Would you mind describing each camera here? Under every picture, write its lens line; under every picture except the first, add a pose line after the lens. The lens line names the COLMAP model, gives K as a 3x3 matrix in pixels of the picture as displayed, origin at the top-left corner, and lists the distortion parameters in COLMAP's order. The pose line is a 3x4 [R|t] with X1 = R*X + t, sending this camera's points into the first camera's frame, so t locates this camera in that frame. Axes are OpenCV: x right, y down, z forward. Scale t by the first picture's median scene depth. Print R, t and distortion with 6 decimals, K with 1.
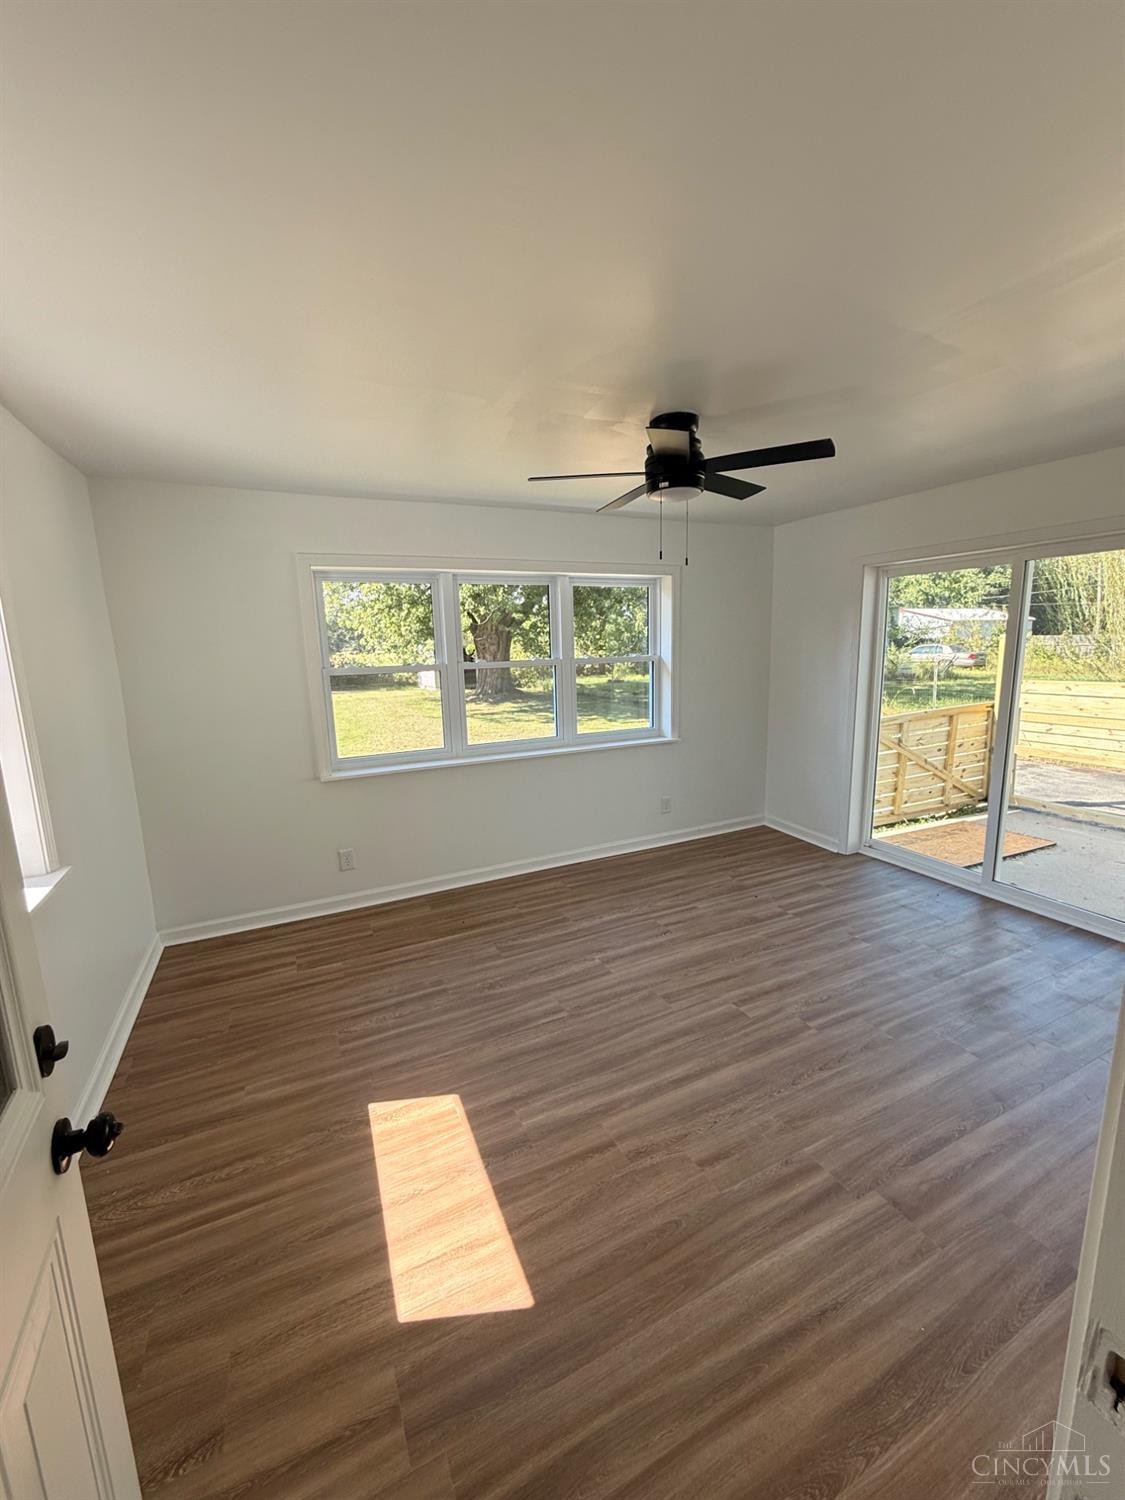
lens RADIAL K [[602.5, 0, 562.5], [0, 602.5, 750.0], [0, 0, 1]] dist [-0.002002, 0.000210]
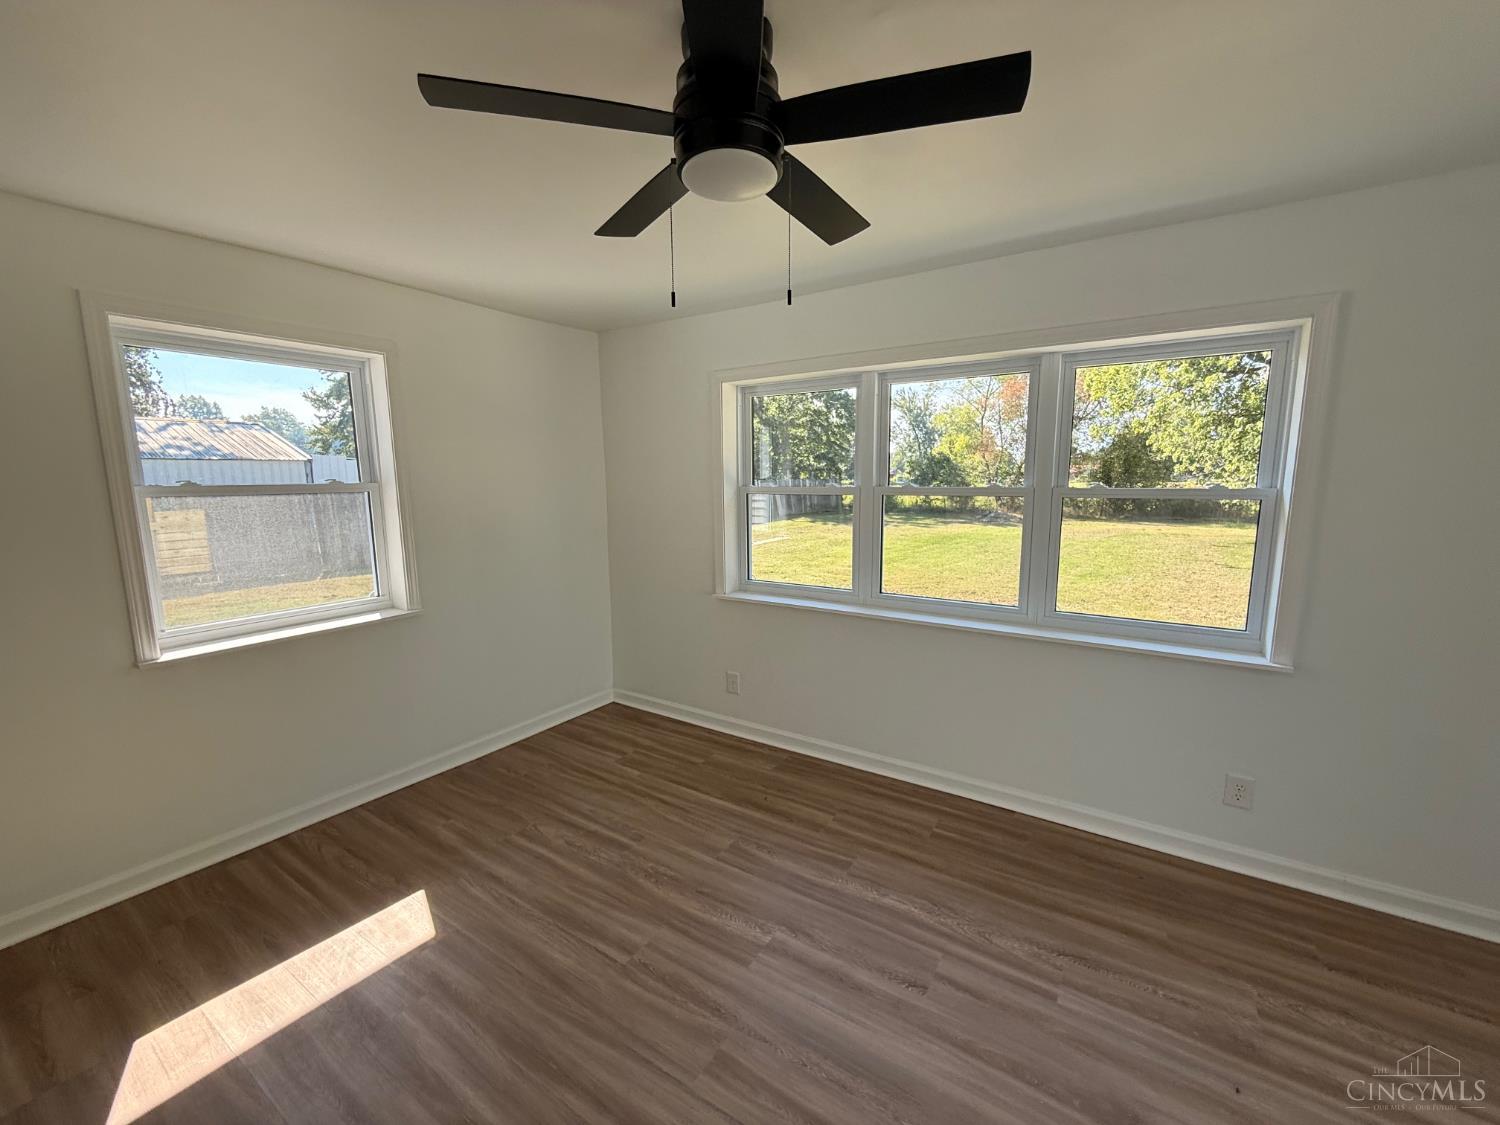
lens RADIAL K [[602.5, 0, 753.5], [0, 602.5, 564.6], [0, 0, 1]] dist [-0.002002, 0.000210]
pose [[0.520611, 0.147500, -0.840956, 0.504043], [-0.160520, 0.984309, 0.073270, -0.091184], [0.838569, 0.096845, 0.536119, 0.552363]]
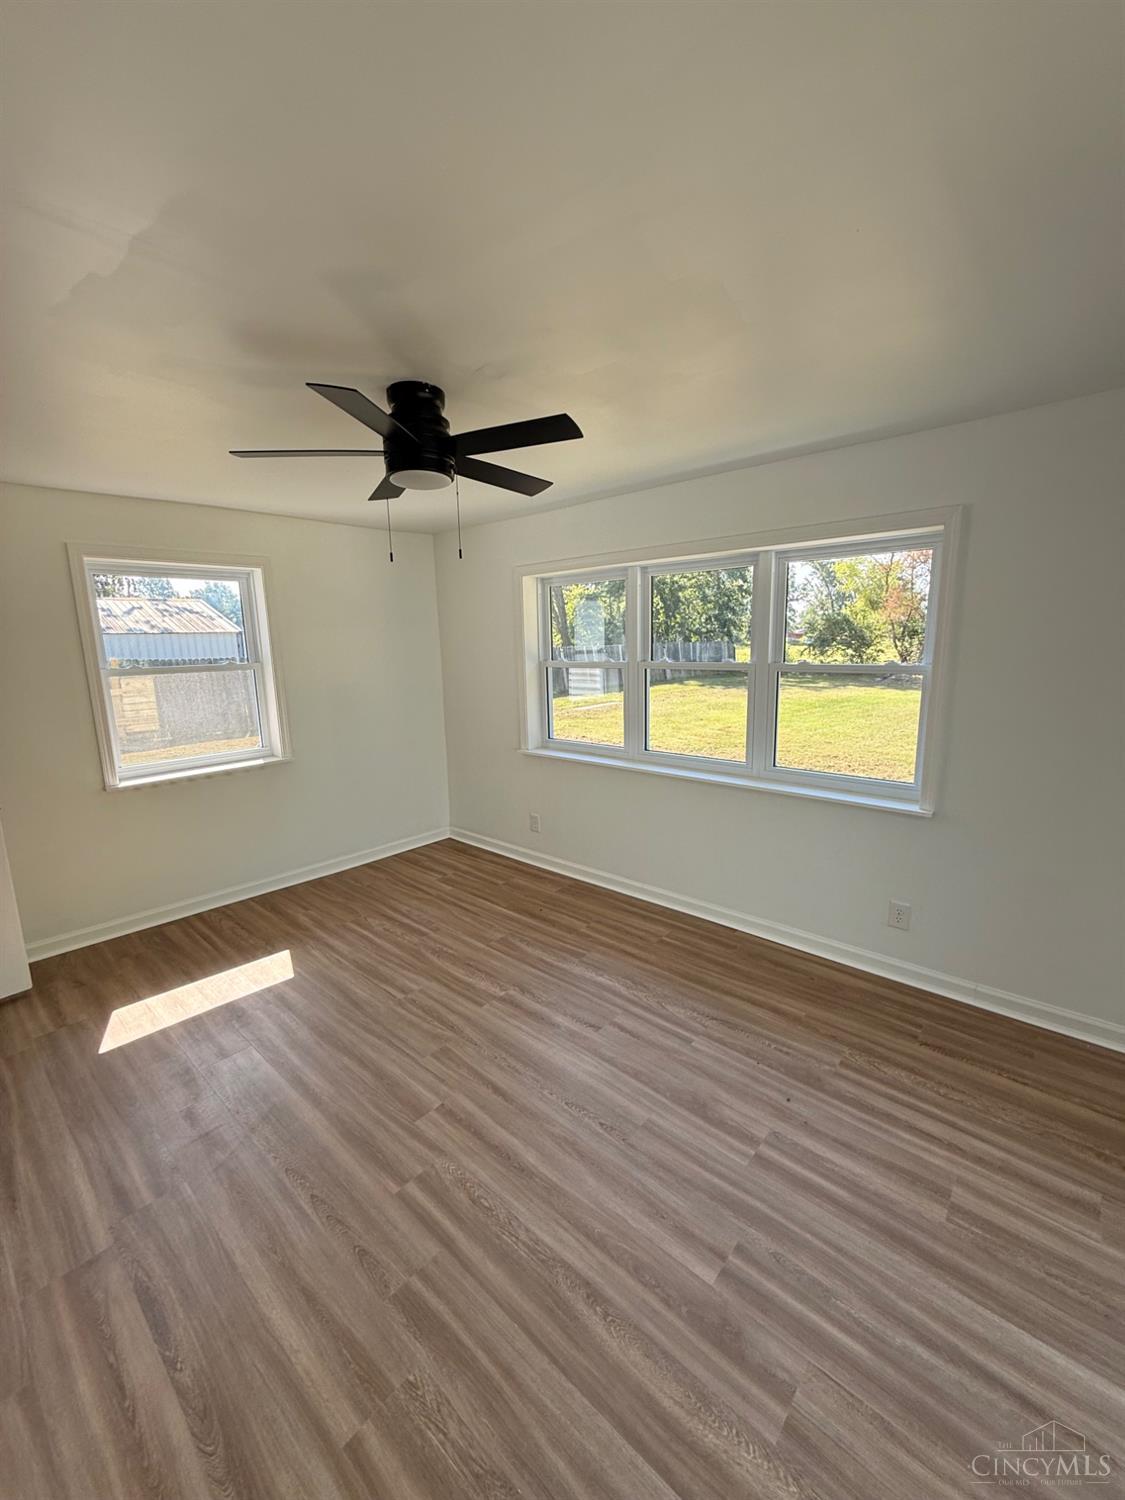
lens RADIAL K [[602.5, 0, 562.5], [0, 602.5, 750.0], [0, 0, 1]] dist [-0.002002, 0.000210]
pose [[0.384412, 0.184945, -0.904446, 0.794162], [-0.155462, 0.978704, 0.134054, -0.139945], [0.909977, 0.089075, 0.404977, 0.629709]]
